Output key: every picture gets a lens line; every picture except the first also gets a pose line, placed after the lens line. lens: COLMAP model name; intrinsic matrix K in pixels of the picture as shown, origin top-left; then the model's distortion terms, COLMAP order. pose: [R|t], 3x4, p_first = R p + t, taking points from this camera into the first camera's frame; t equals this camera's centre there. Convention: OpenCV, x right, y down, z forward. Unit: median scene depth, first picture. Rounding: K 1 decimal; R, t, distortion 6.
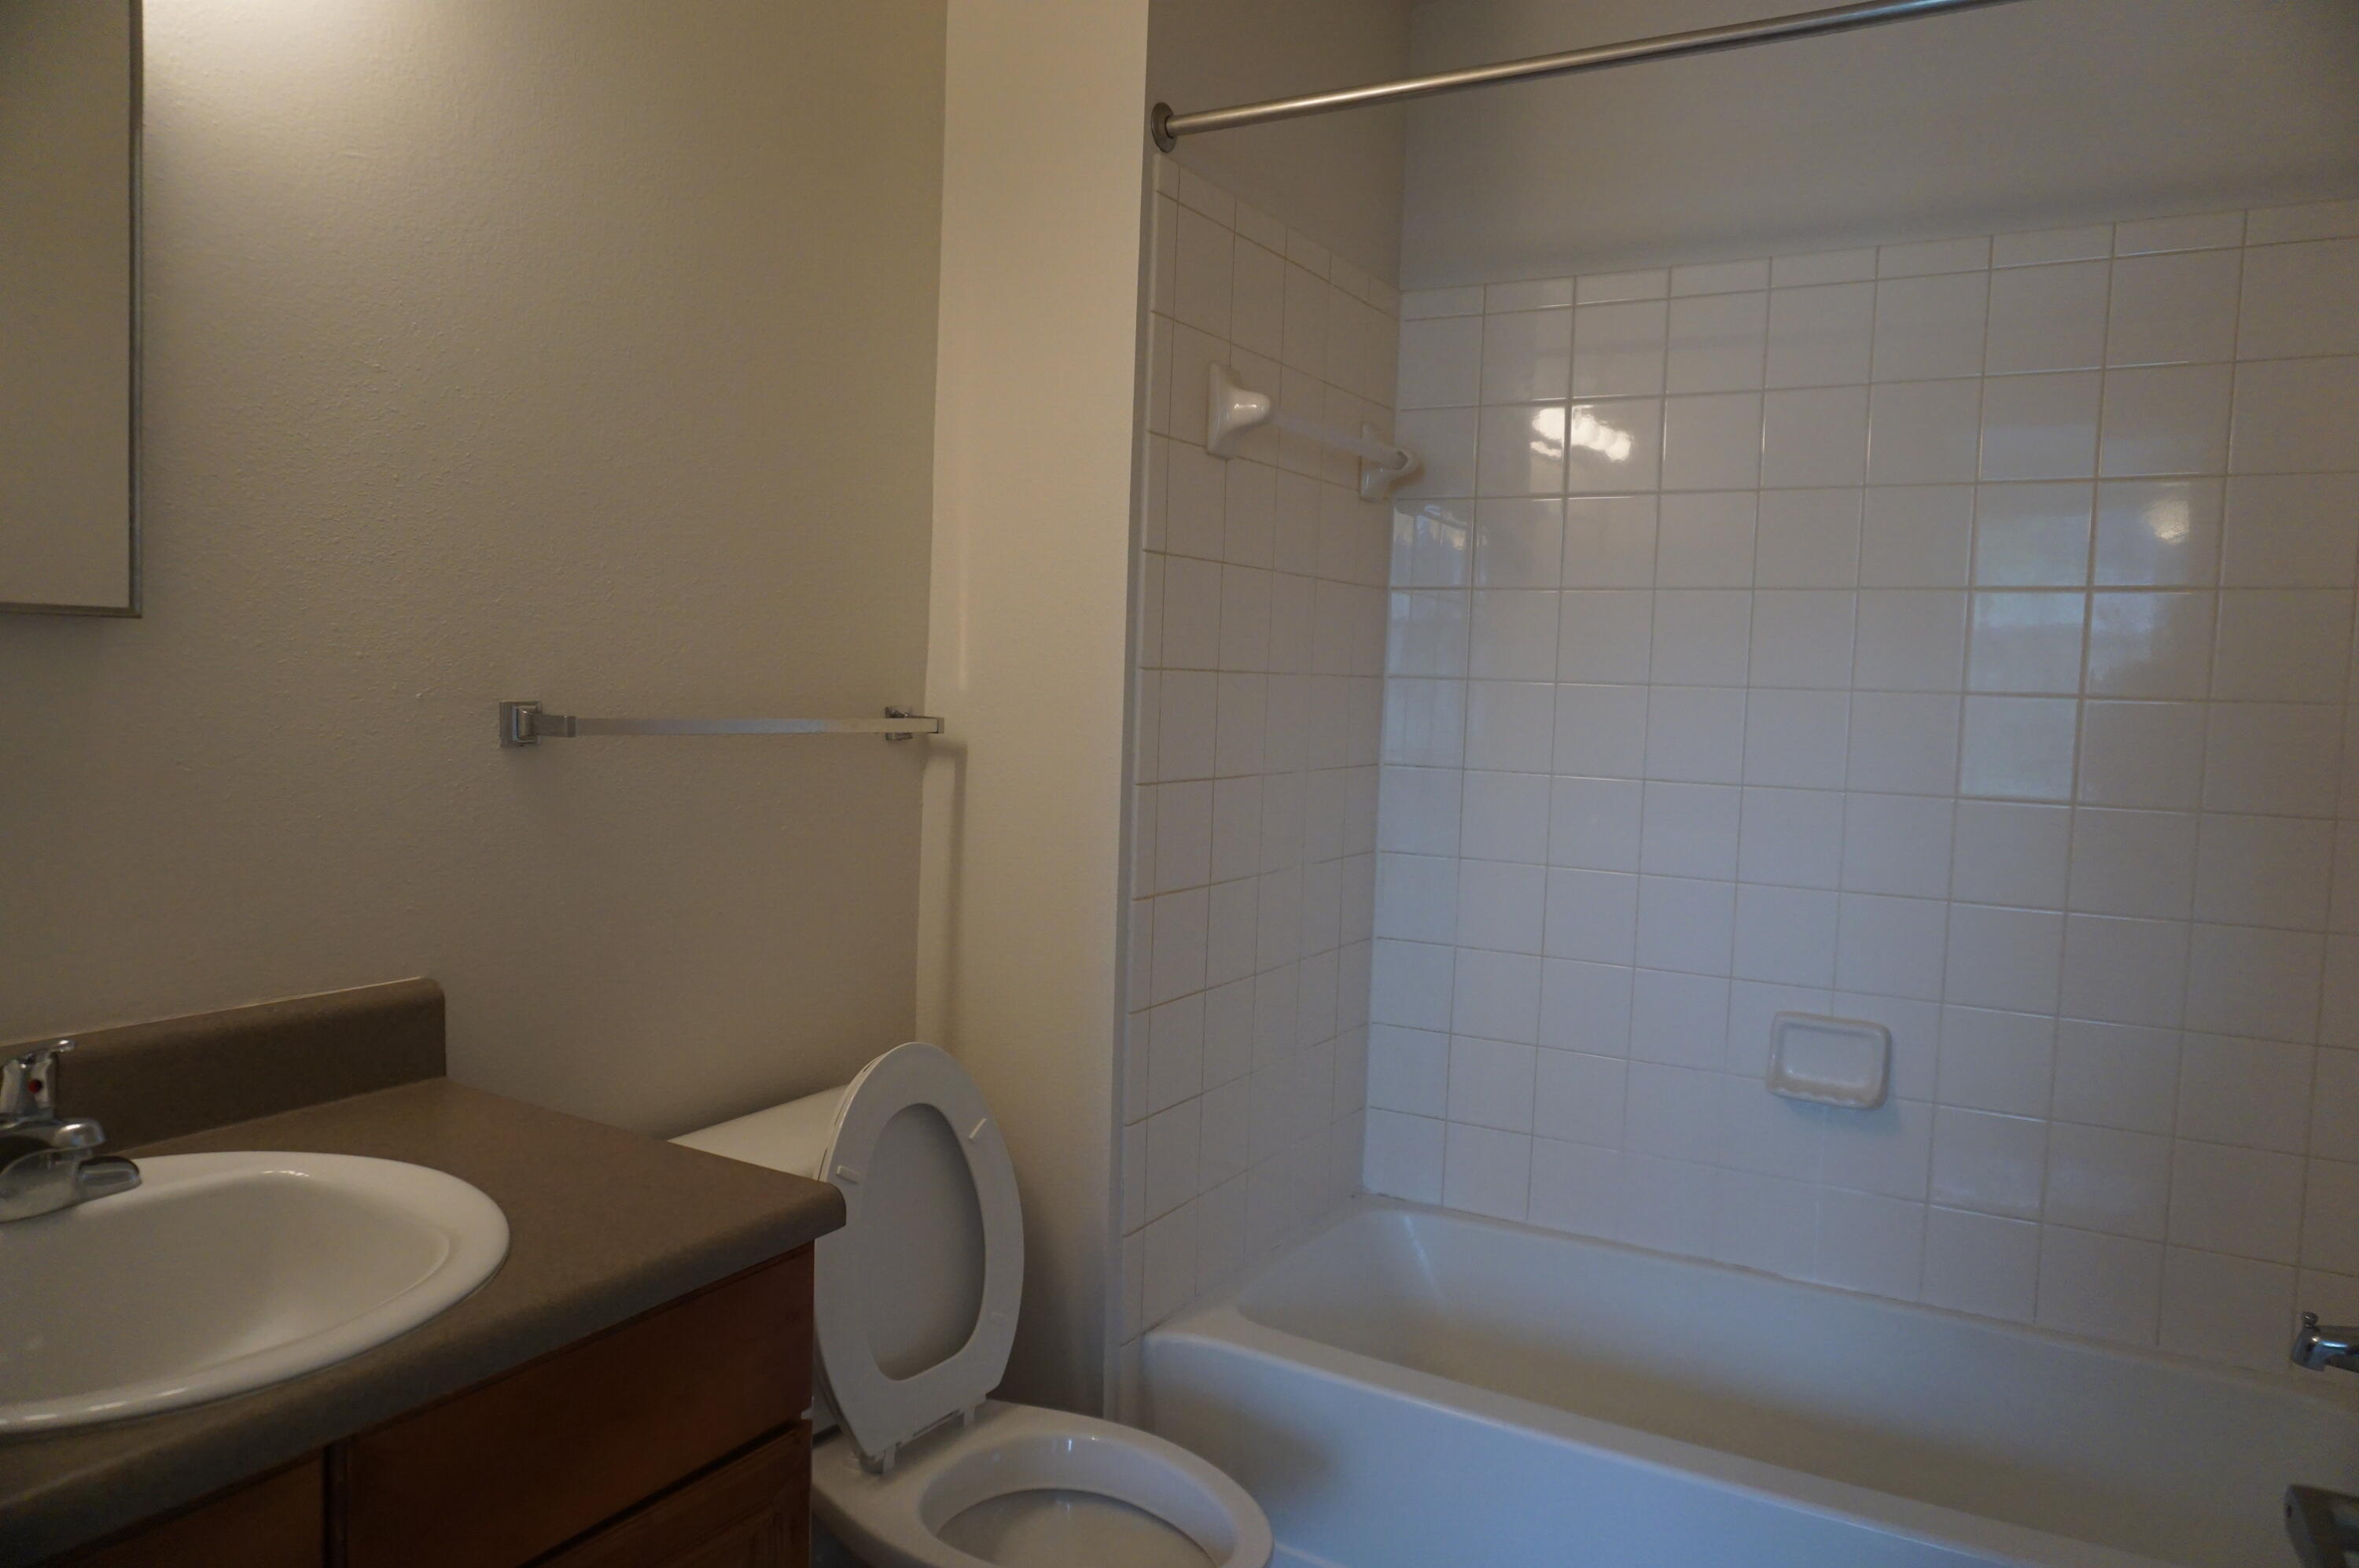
lens RADIAL K [[1578.0, 0, 1185.5], [0, 1578.0, 783.9], [0, 0, 1]] dist [-0.053309, 0.033008]
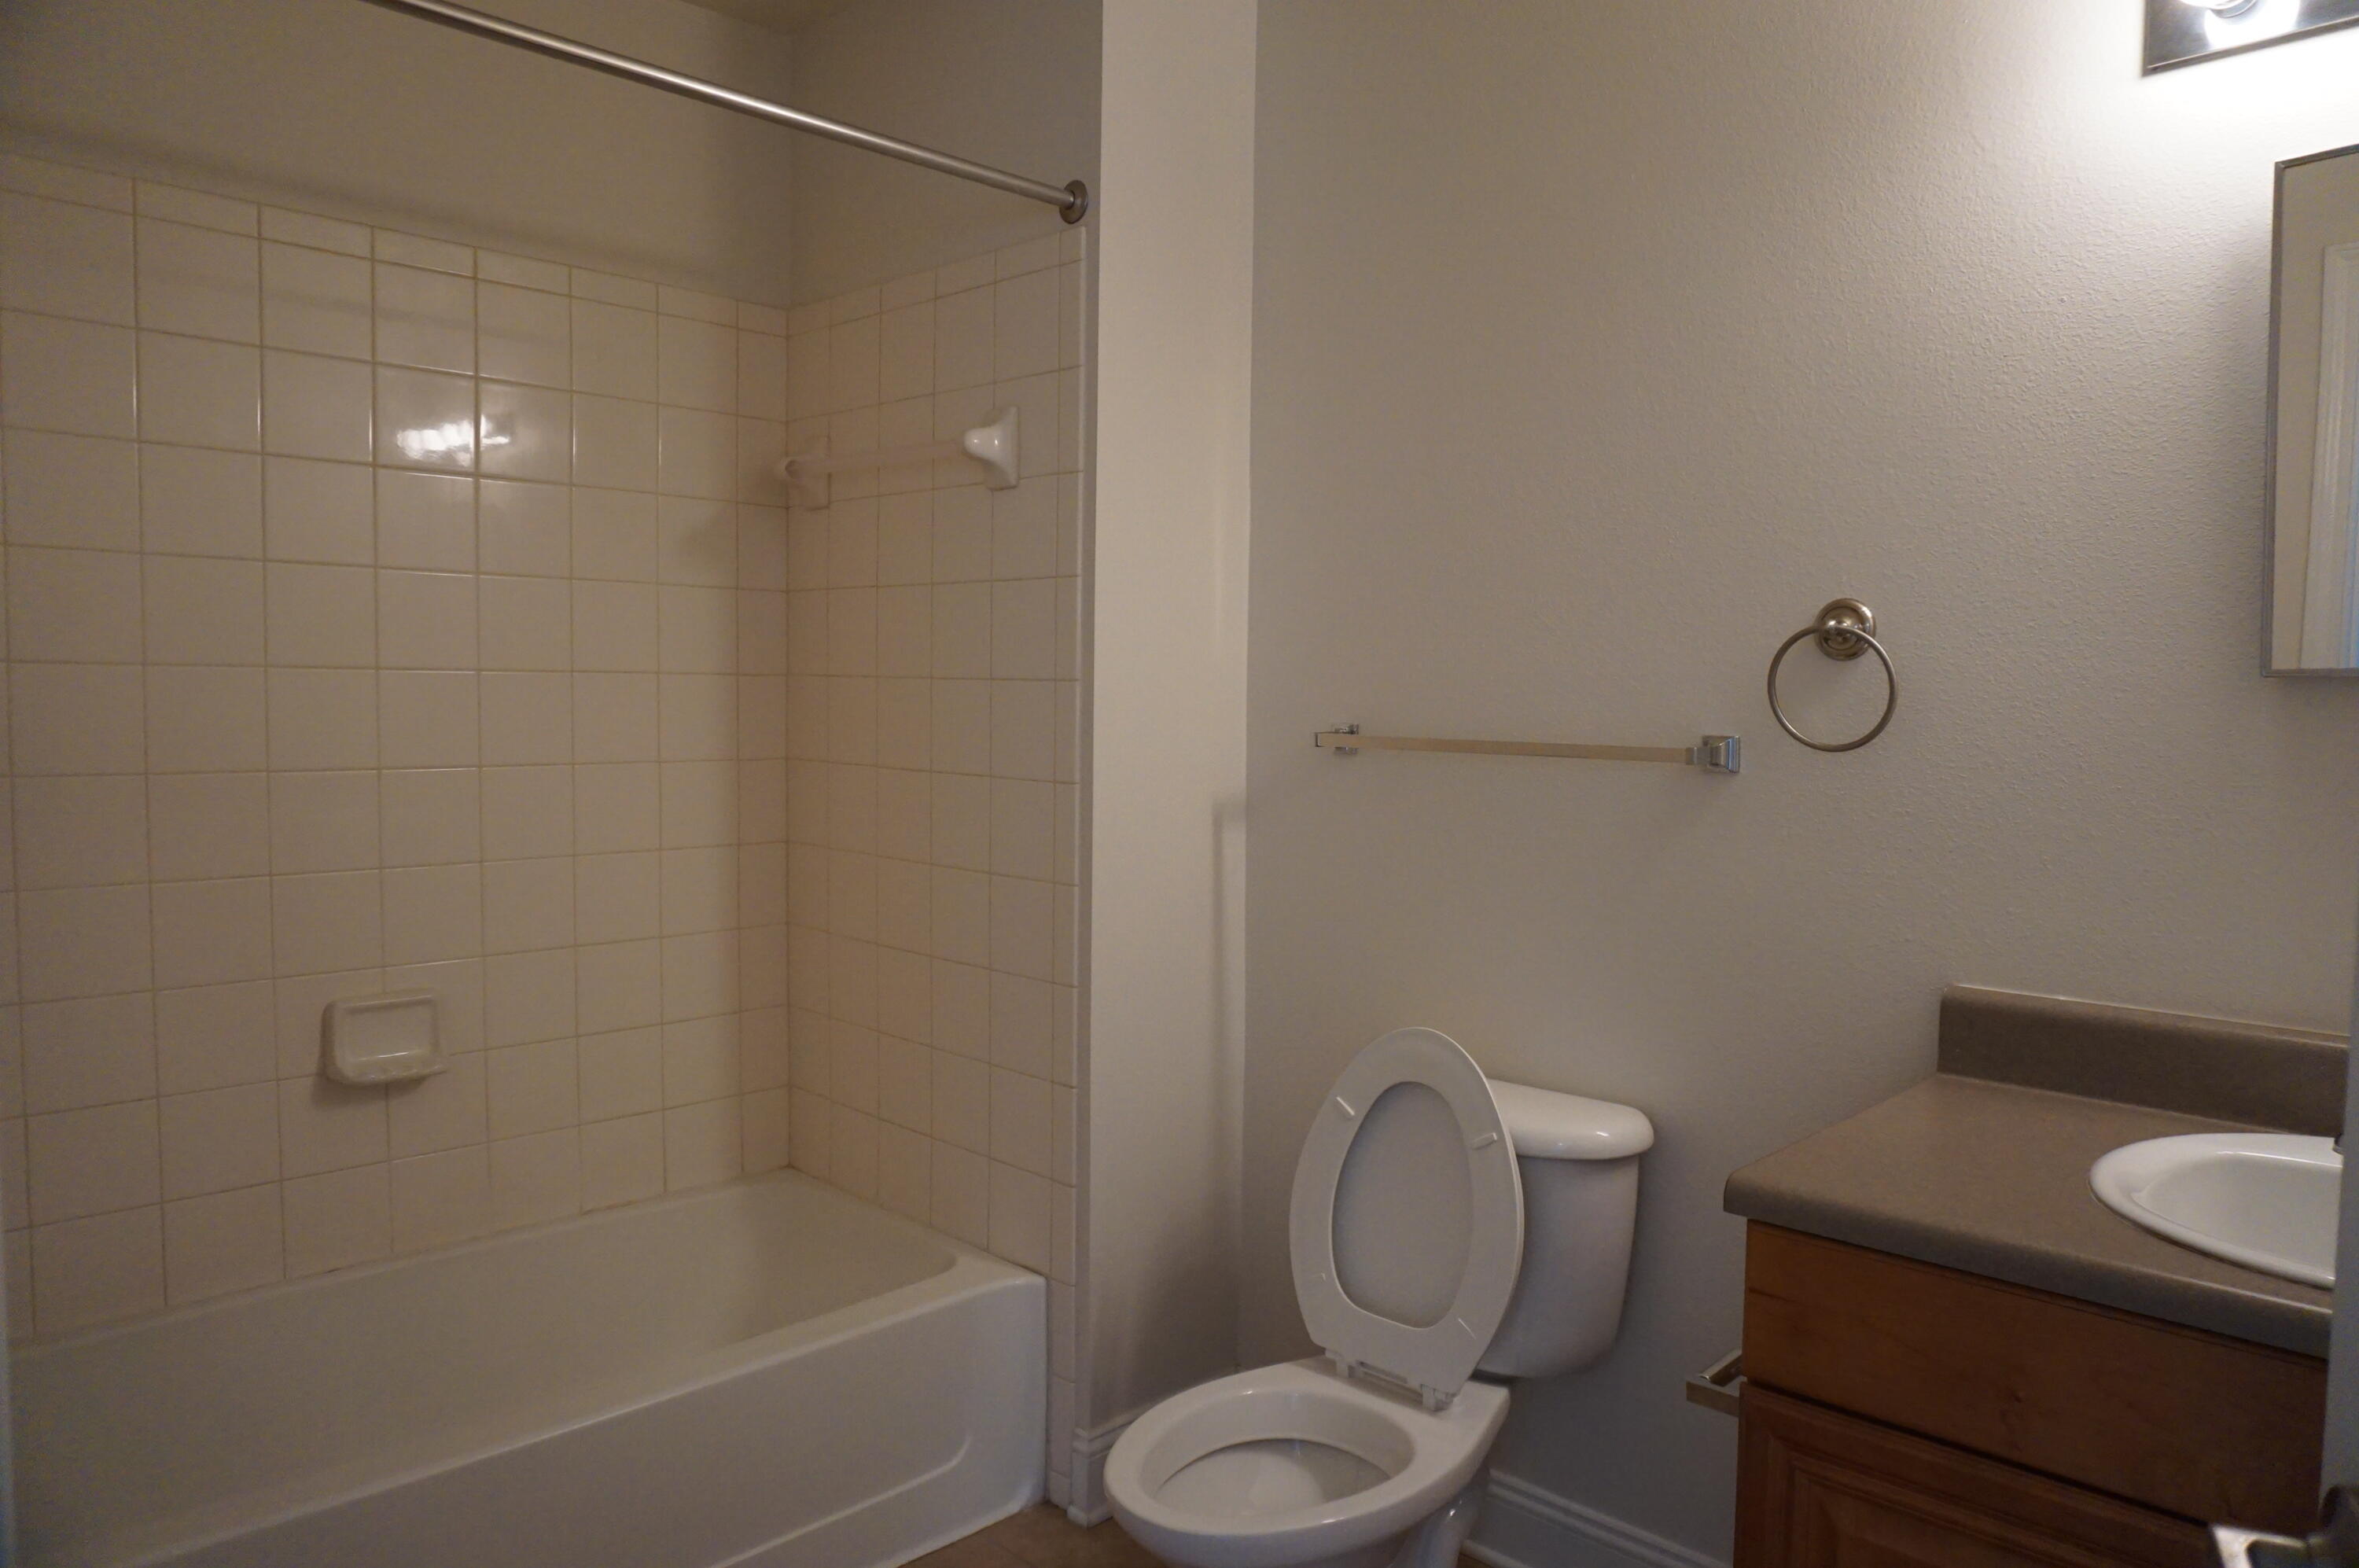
lens RADIAL K [[1578.0, 0, 1187.6], [0, 1578.0, 785.3], [0, 0, 1]] dist [-0.053309, 0.033008]
pose [[0.254646, -0.088848, 0.962944, -0.568661], [0.060132, 0.995298, 0.075932, -0.040590], [-0.965163, 0.038568, 0.258791, 0.329071]]
